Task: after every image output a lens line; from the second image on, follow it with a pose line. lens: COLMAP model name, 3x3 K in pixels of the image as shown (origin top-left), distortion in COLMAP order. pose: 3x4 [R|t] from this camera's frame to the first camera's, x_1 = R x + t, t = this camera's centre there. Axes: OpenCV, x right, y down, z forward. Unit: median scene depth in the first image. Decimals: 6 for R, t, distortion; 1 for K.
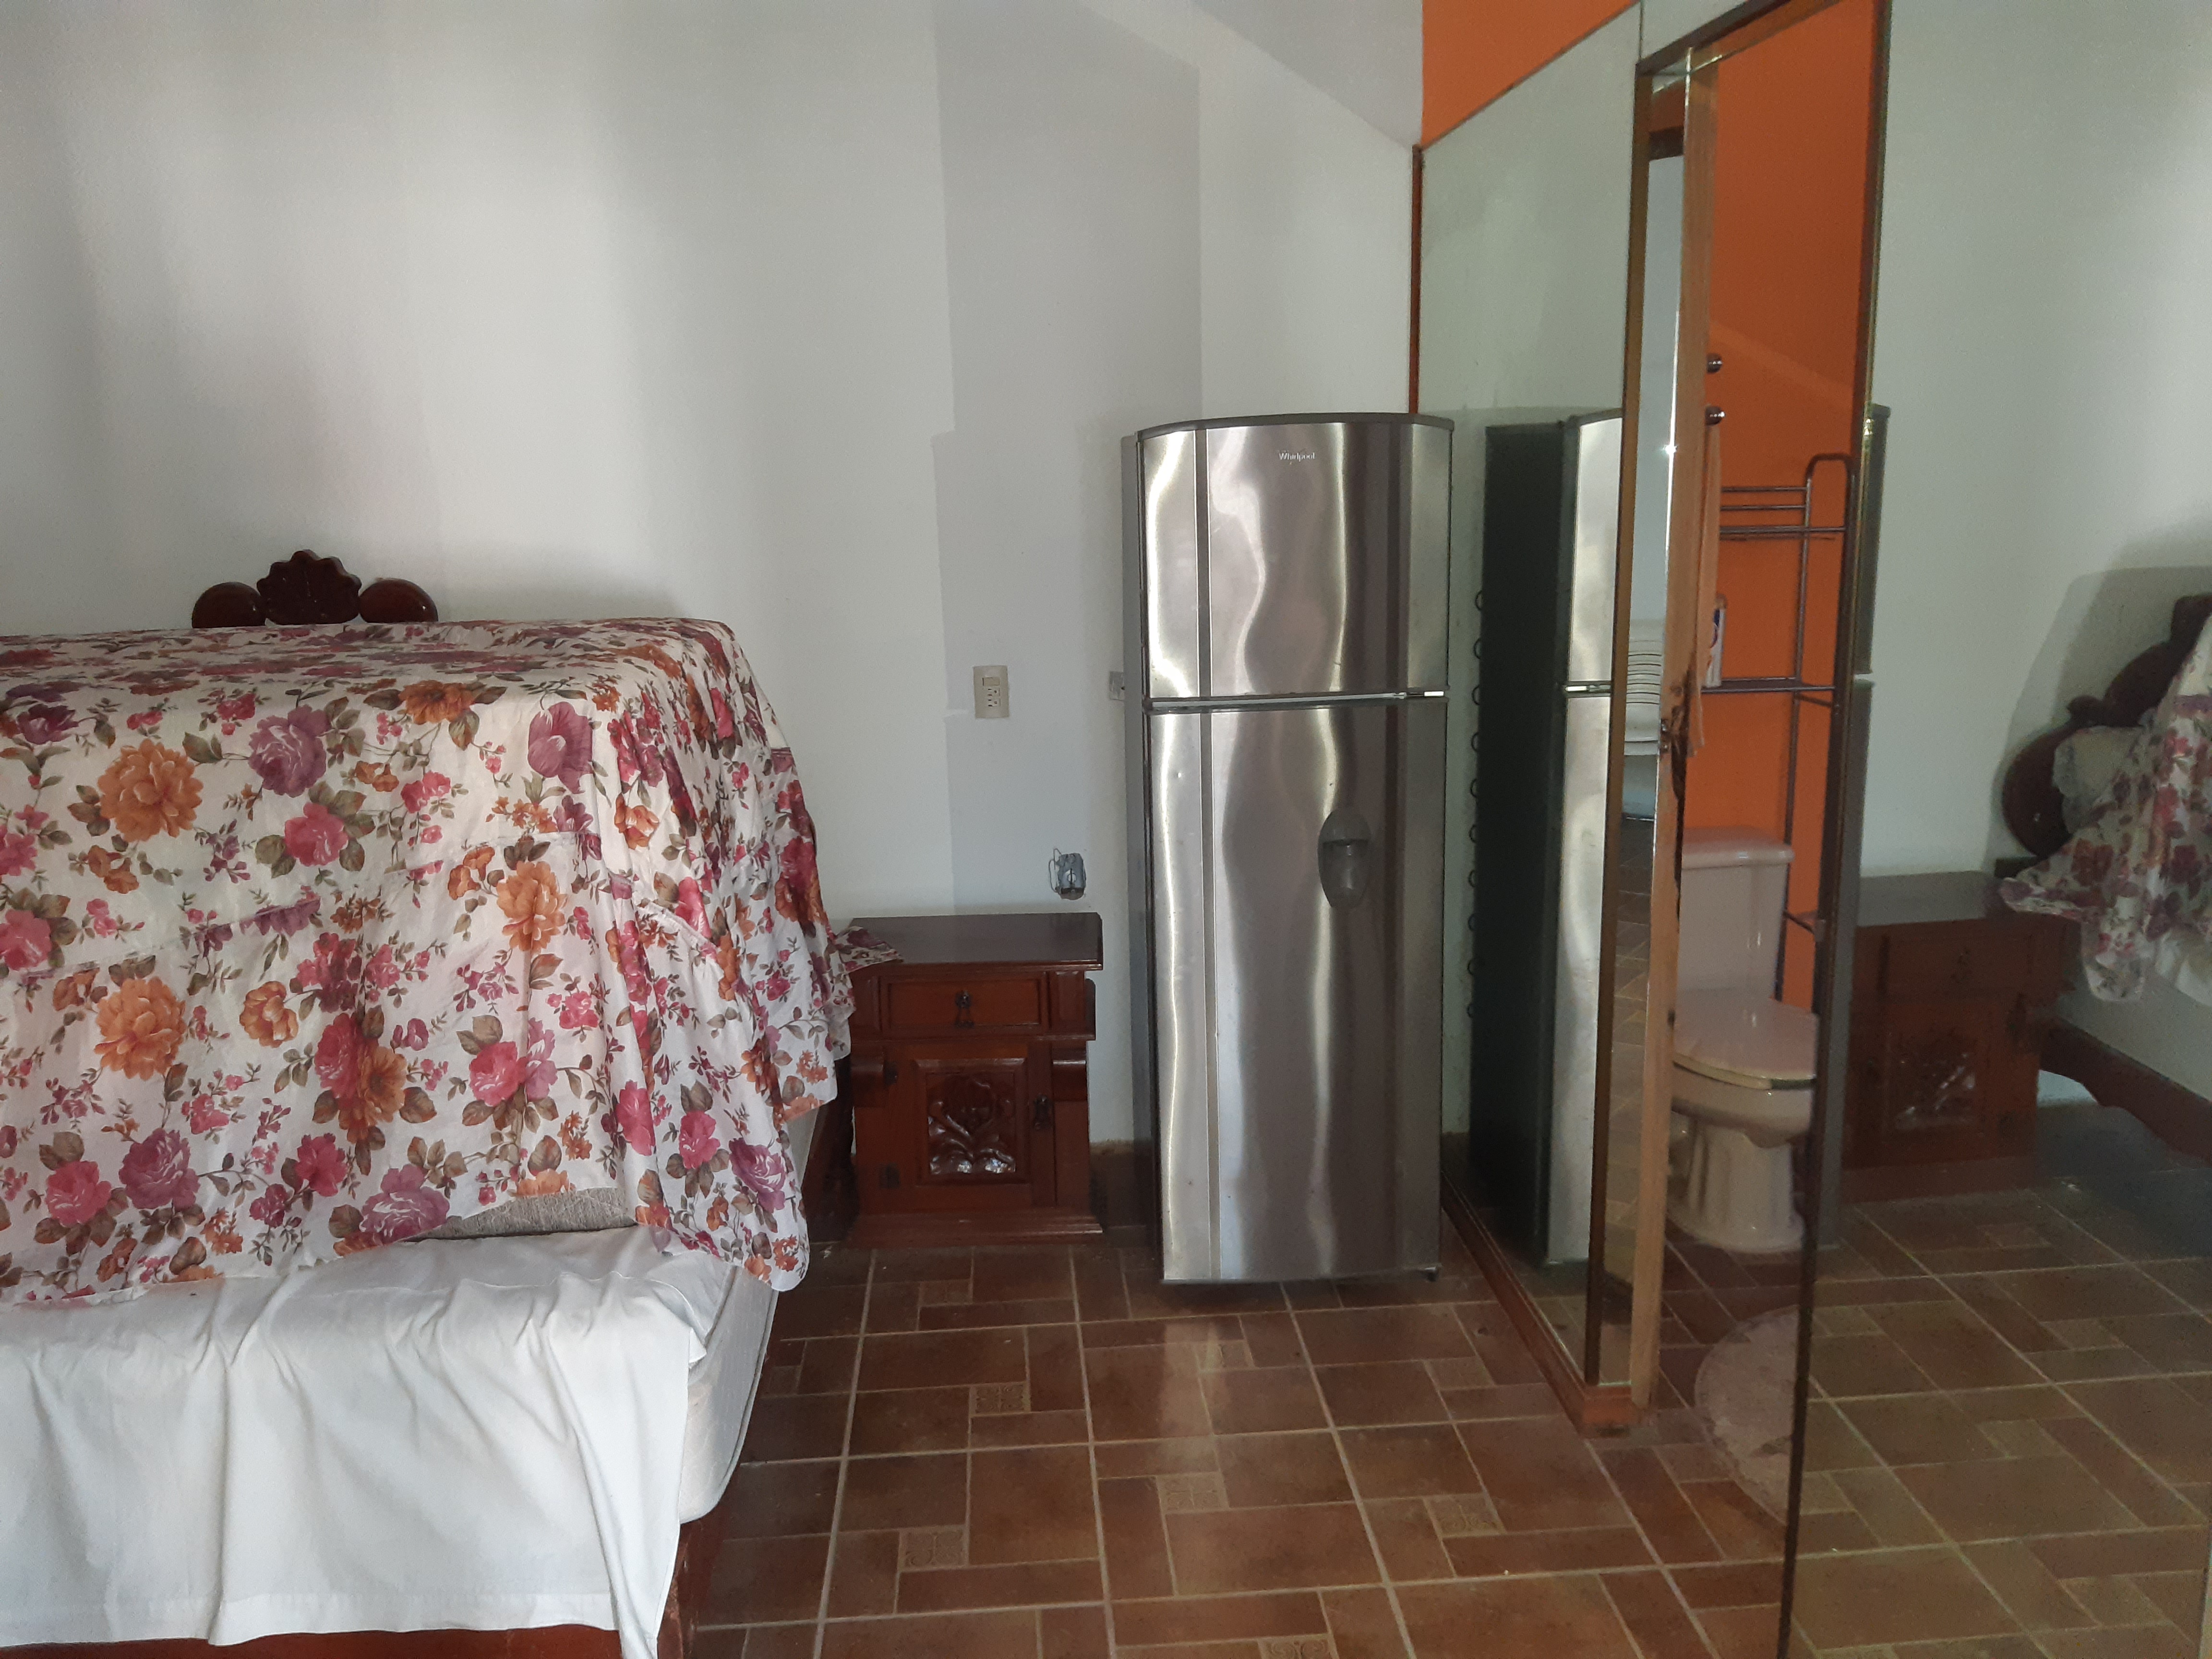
lens RADIAL K [[1769.6, 0, 1127.4], [0, 1769.6, 822.9], [0, 0, 1]] dist [0.072446, -0.155368]
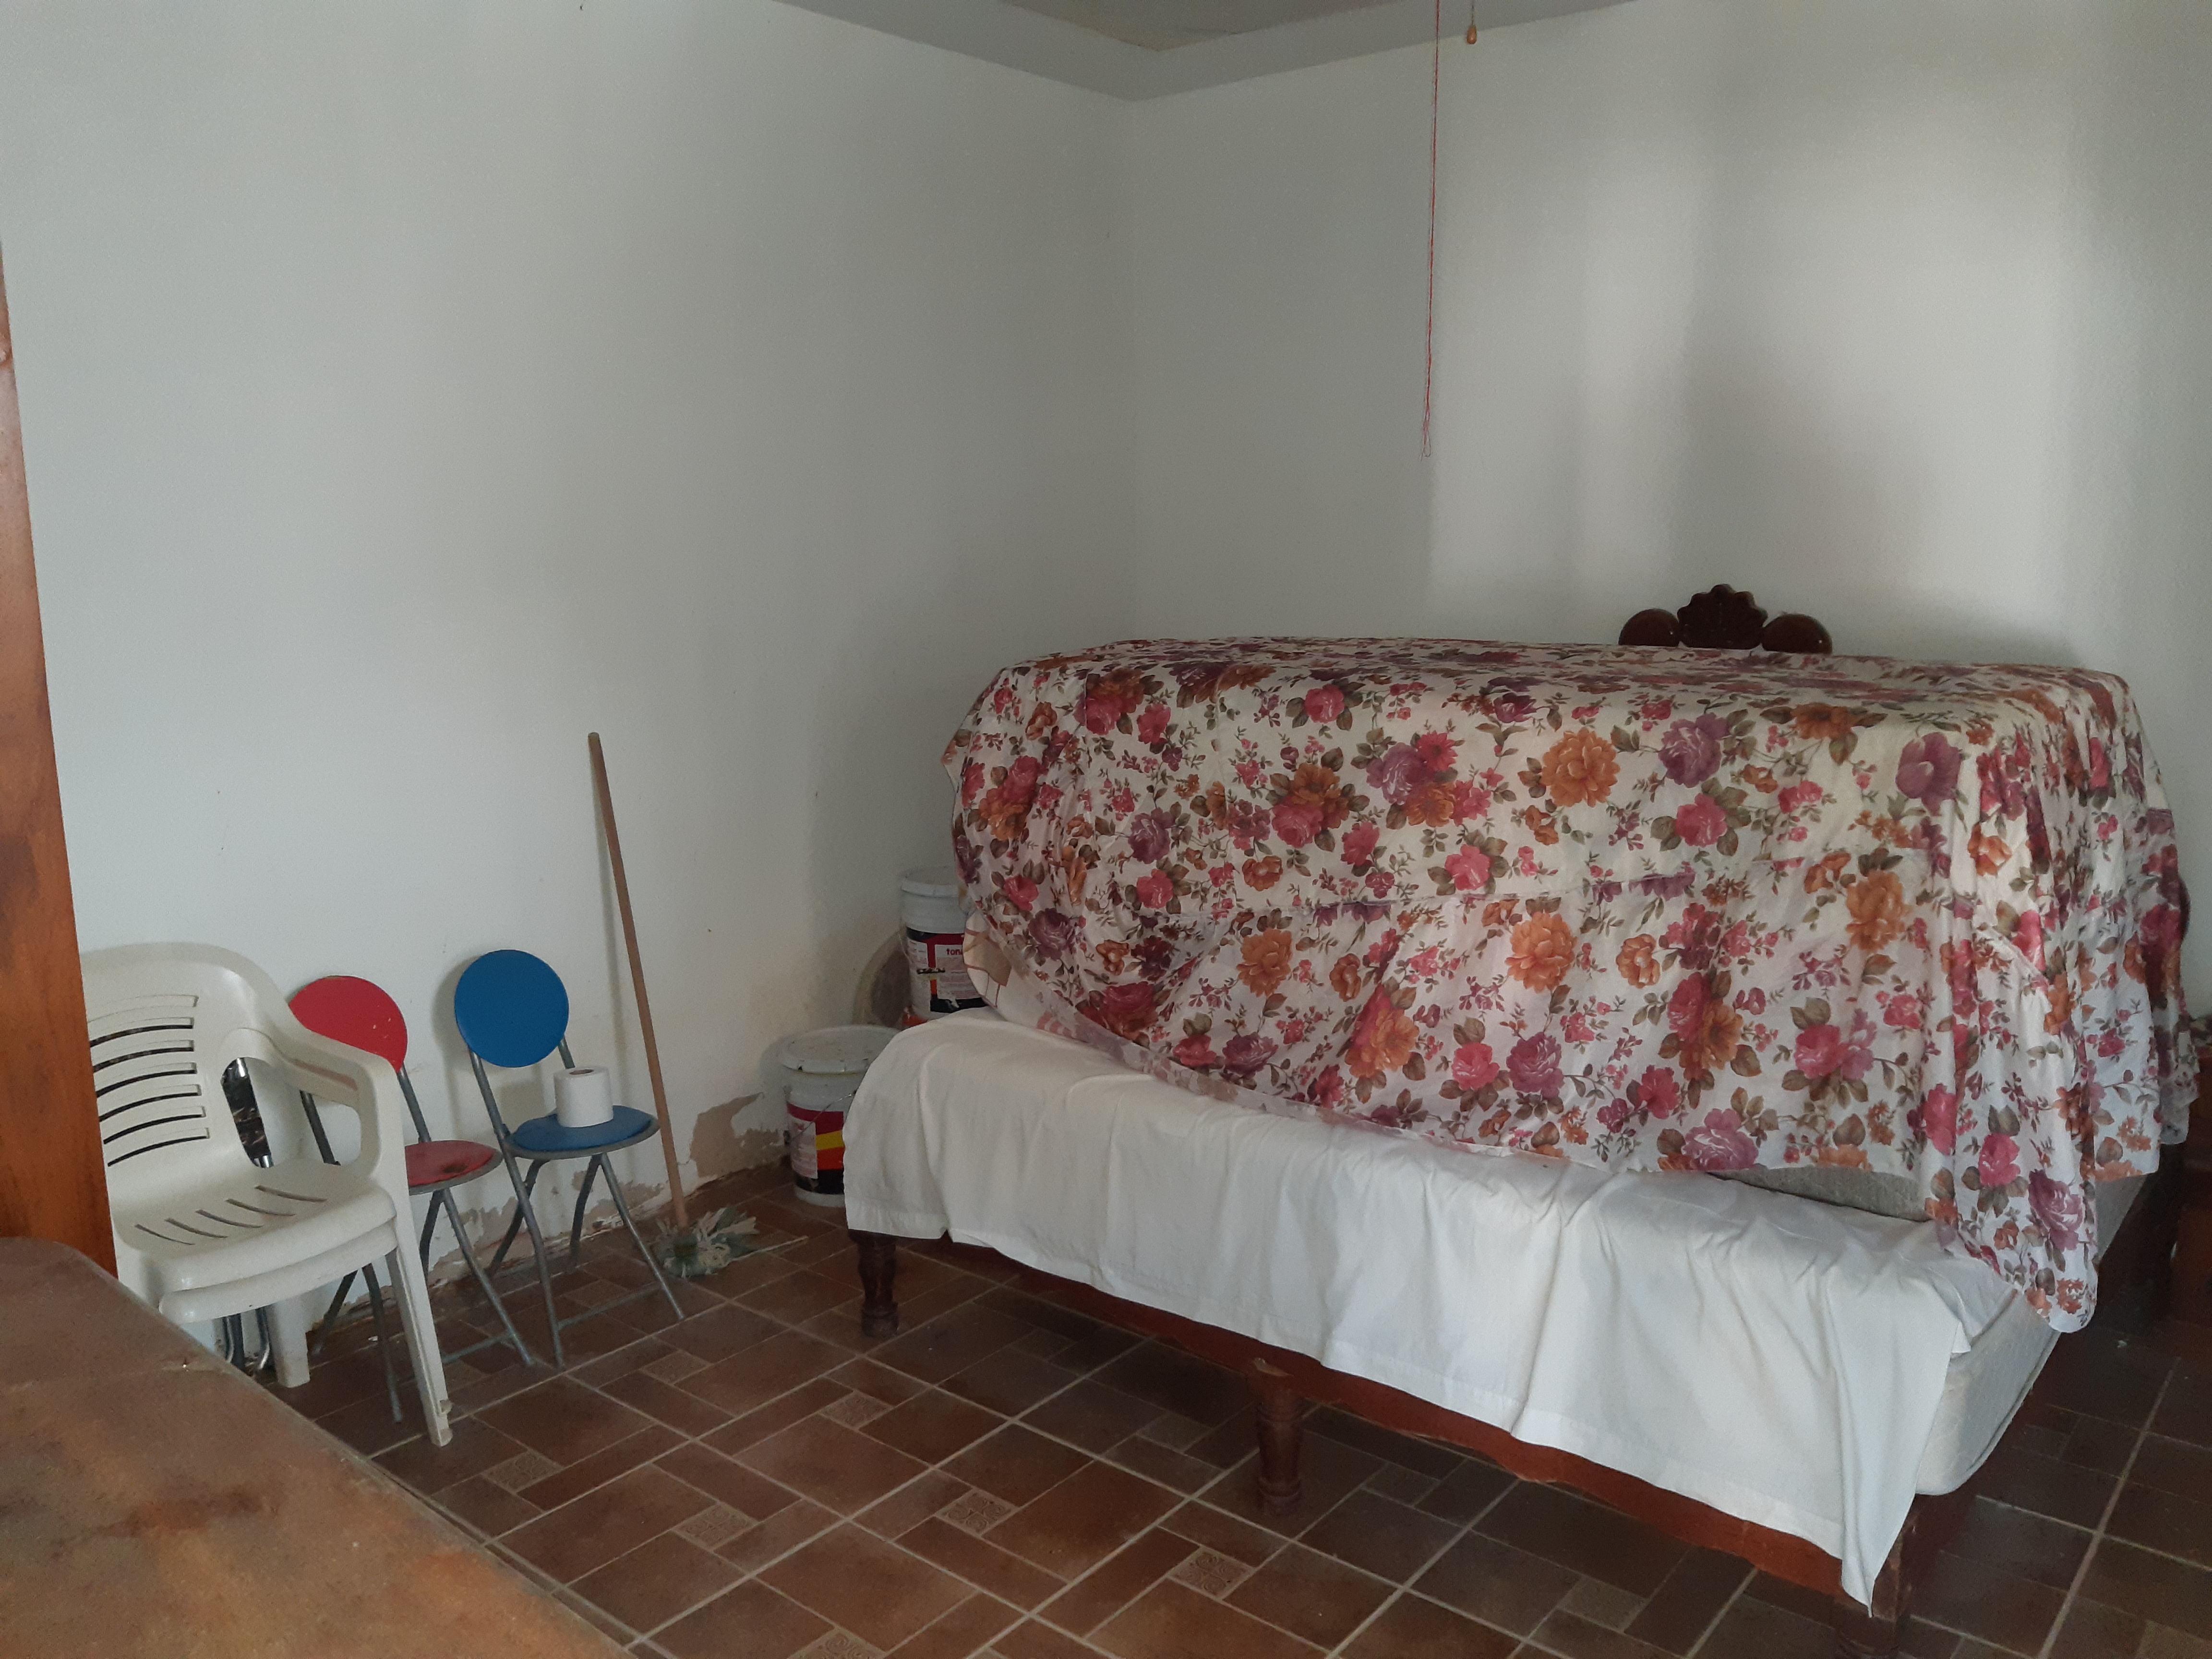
lens RADIAL K [[1769.6, 0, 1064.3], [0, 1769.6, 835.6], [0, 0, 1]] dist [0.072446, -0.155368]
pose [[0.717738, 0.142940, -0.681484, 0.055188], [-0.153776, 0.987077, 0.045080, 0.028232], [0.679121, 0.072440, 0.730443, -0.163904]]
